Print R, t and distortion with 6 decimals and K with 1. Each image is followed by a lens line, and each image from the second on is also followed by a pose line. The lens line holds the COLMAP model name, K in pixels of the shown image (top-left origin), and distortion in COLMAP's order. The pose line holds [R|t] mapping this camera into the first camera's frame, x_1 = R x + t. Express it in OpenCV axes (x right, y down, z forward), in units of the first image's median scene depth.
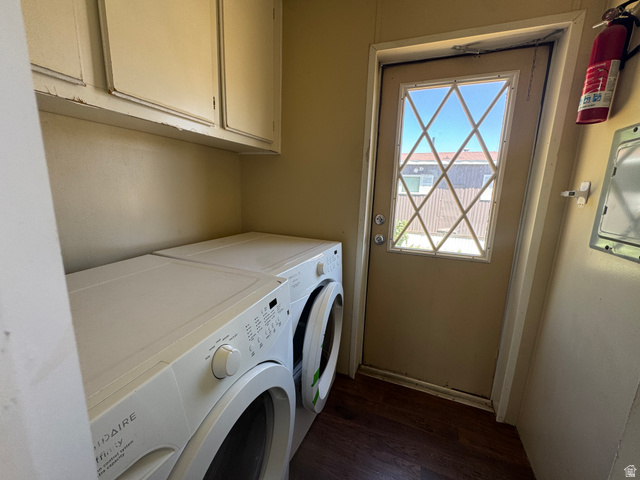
lens RADIAL K [[256.3, 0, 320.1], [0, 256.3, 238.9], [0, 0, 1]] dist [-0.003801, 0.000803]
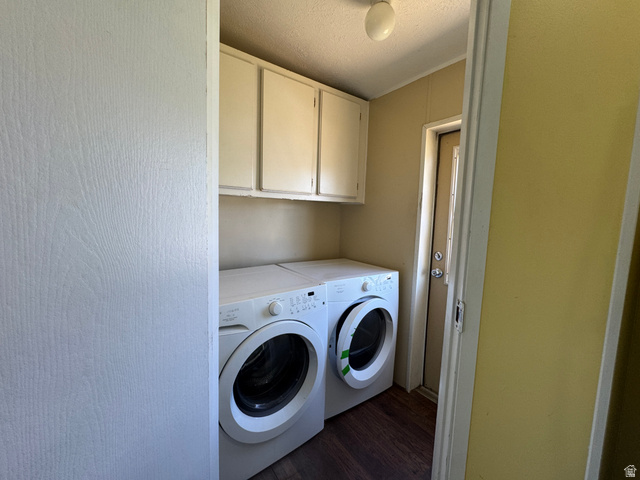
lens RADIAL K [[256.3, 0, 320.4], [0, 256.3, 240.7], [0, 0, 1]] dist [-0.003801, 0.000803]
pose [[0.845005, 0.041608, -0.533137, 0.519268], [-0.102644, 0.991050, -0.085342, 0.012256], [0.524815, 0.126838, 0.841714, -0.357648]]
